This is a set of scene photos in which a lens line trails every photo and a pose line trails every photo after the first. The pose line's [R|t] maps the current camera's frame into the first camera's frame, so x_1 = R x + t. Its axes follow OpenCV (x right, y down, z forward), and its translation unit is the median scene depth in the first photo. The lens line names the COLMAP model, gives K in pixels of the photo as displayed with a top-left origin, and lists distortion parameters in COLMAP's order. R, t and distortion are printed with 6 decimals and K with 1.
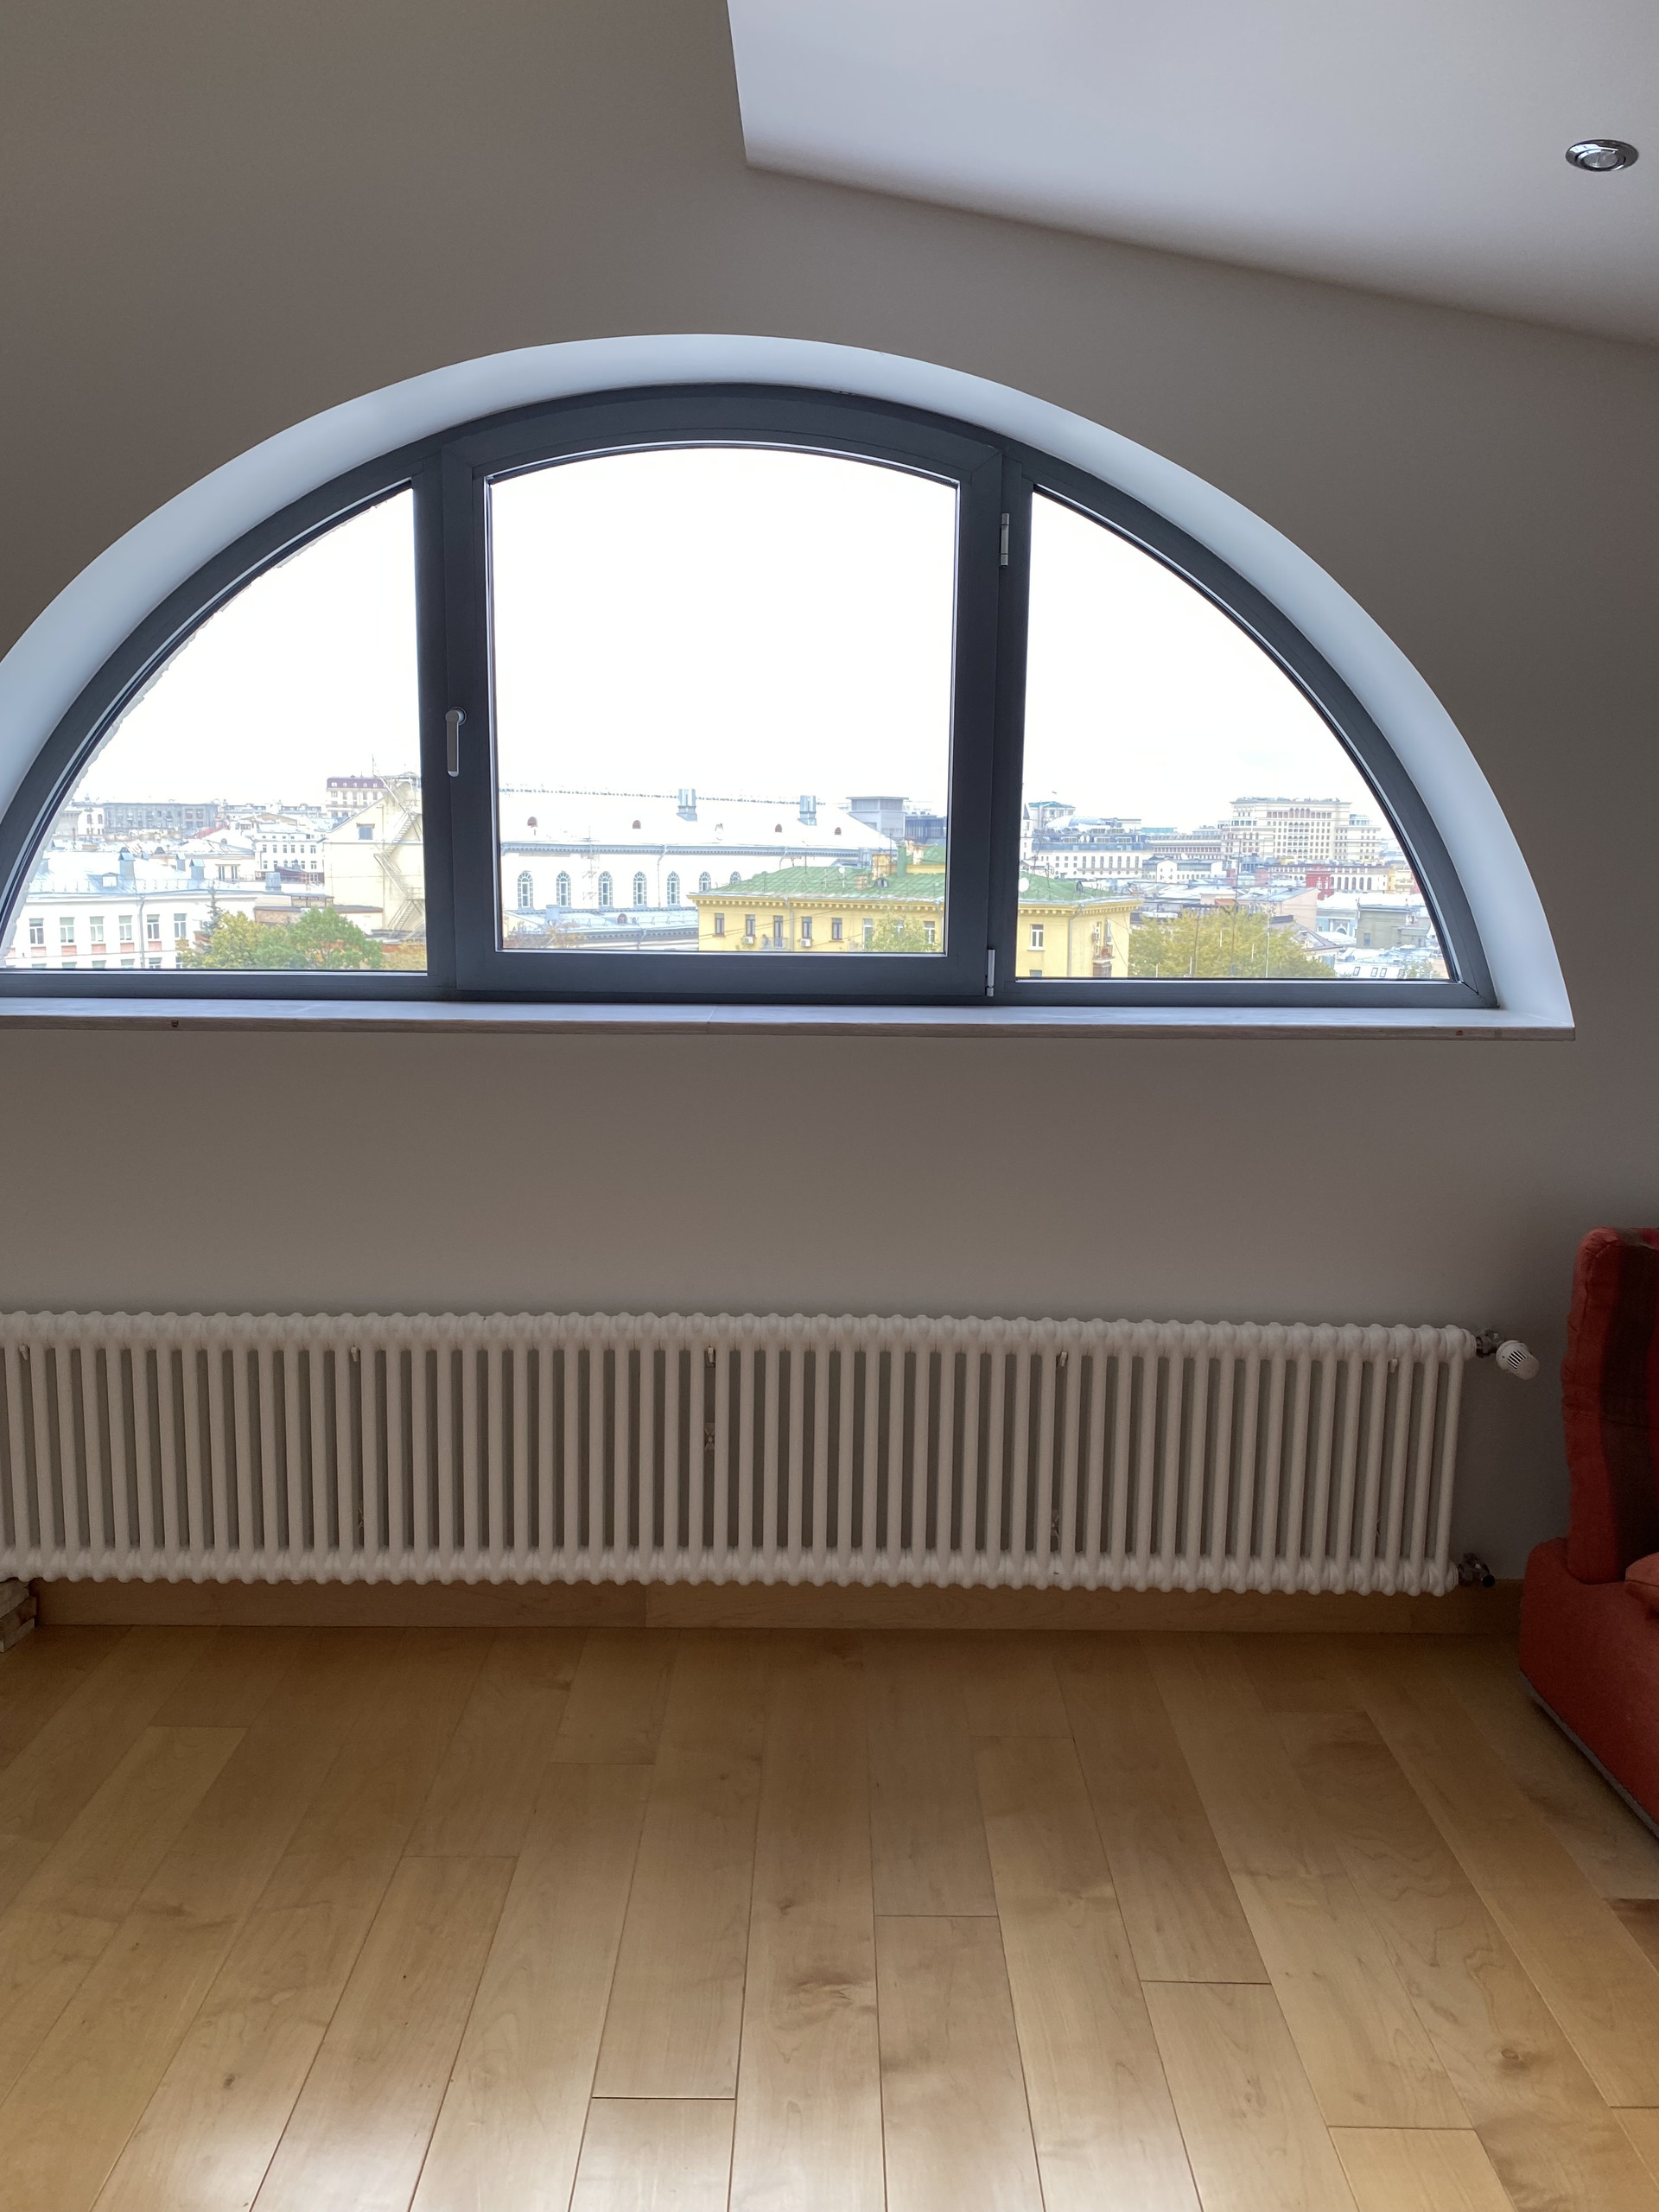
lens RADIAL K [[1697.0, 0, 826.1], [0, 1697.0, 1105.7], [0, 0, 1]] dist [0.016399, 0.003262]
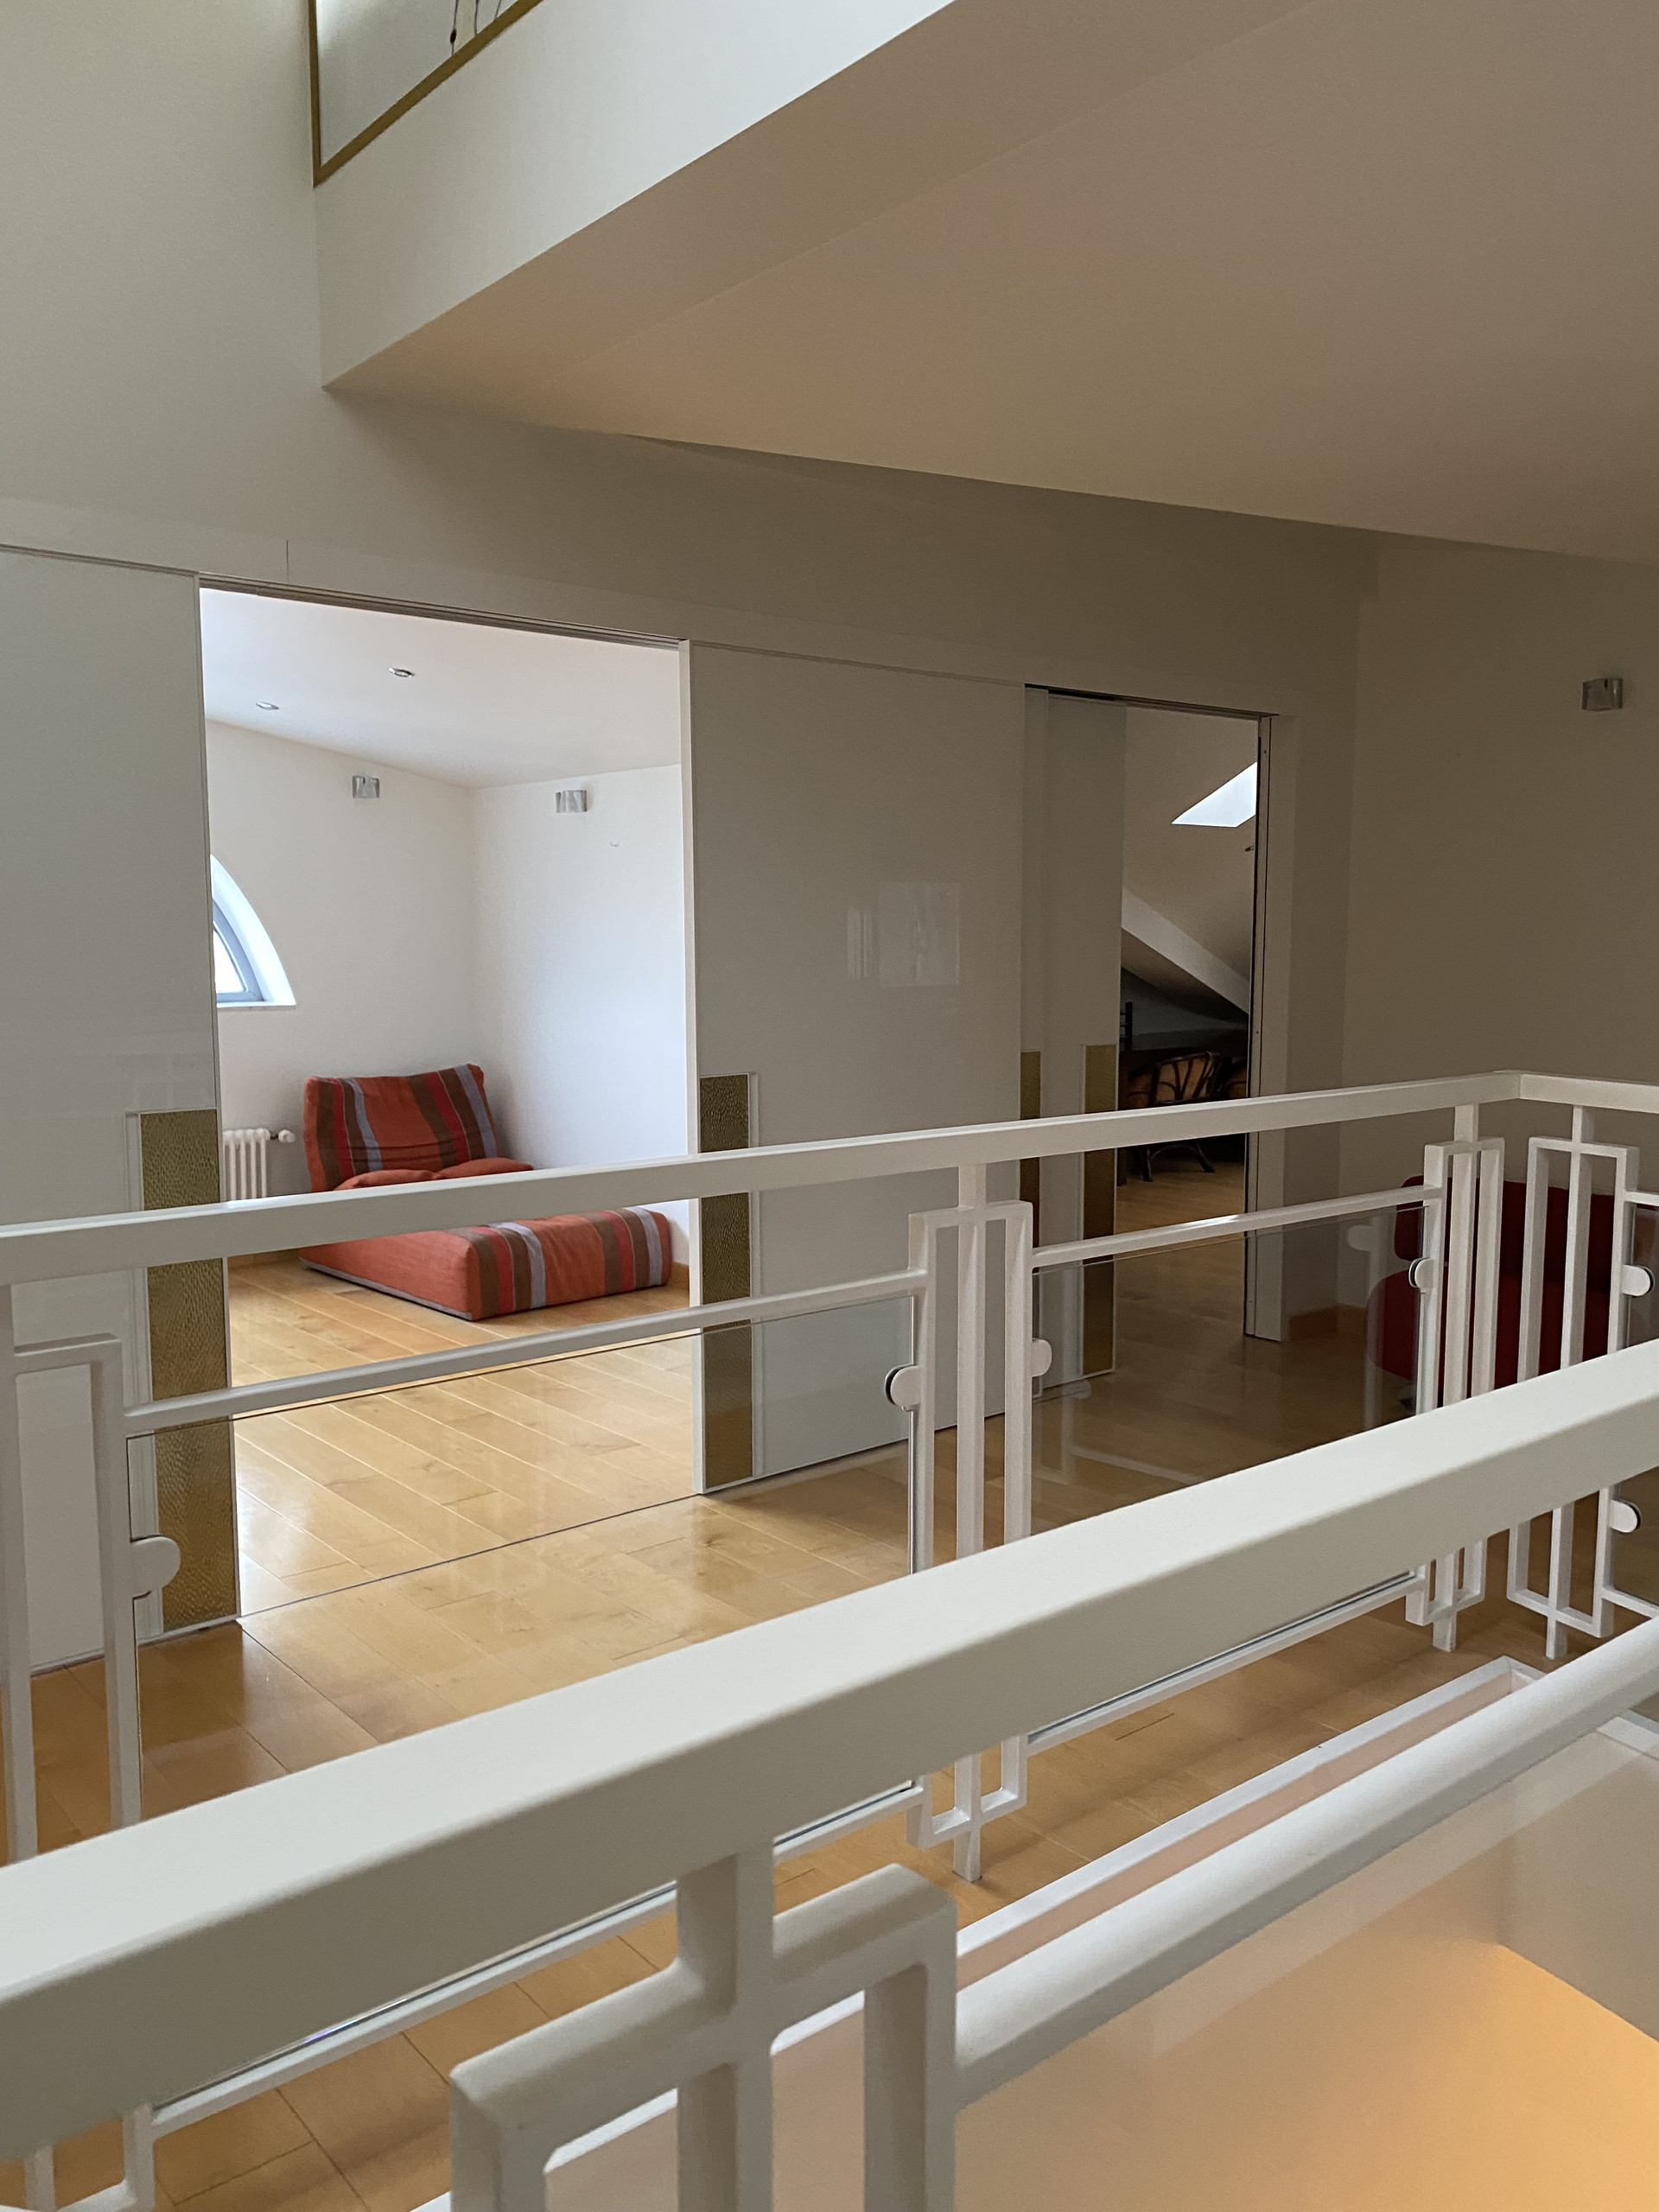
lens RADIAL K [[1697.0, 0, 818.5], [0, 1697.0, 1116.9], [0, 0, 1]] dist [0.016399, 0.003262]
pose [[0.764681, -0.074620, 0.640074, -0.583587], [0.100631, 0.994915, -0.004233, 0.205610], [-0.636503, 0.067648, 0.768302, -1.395675]]
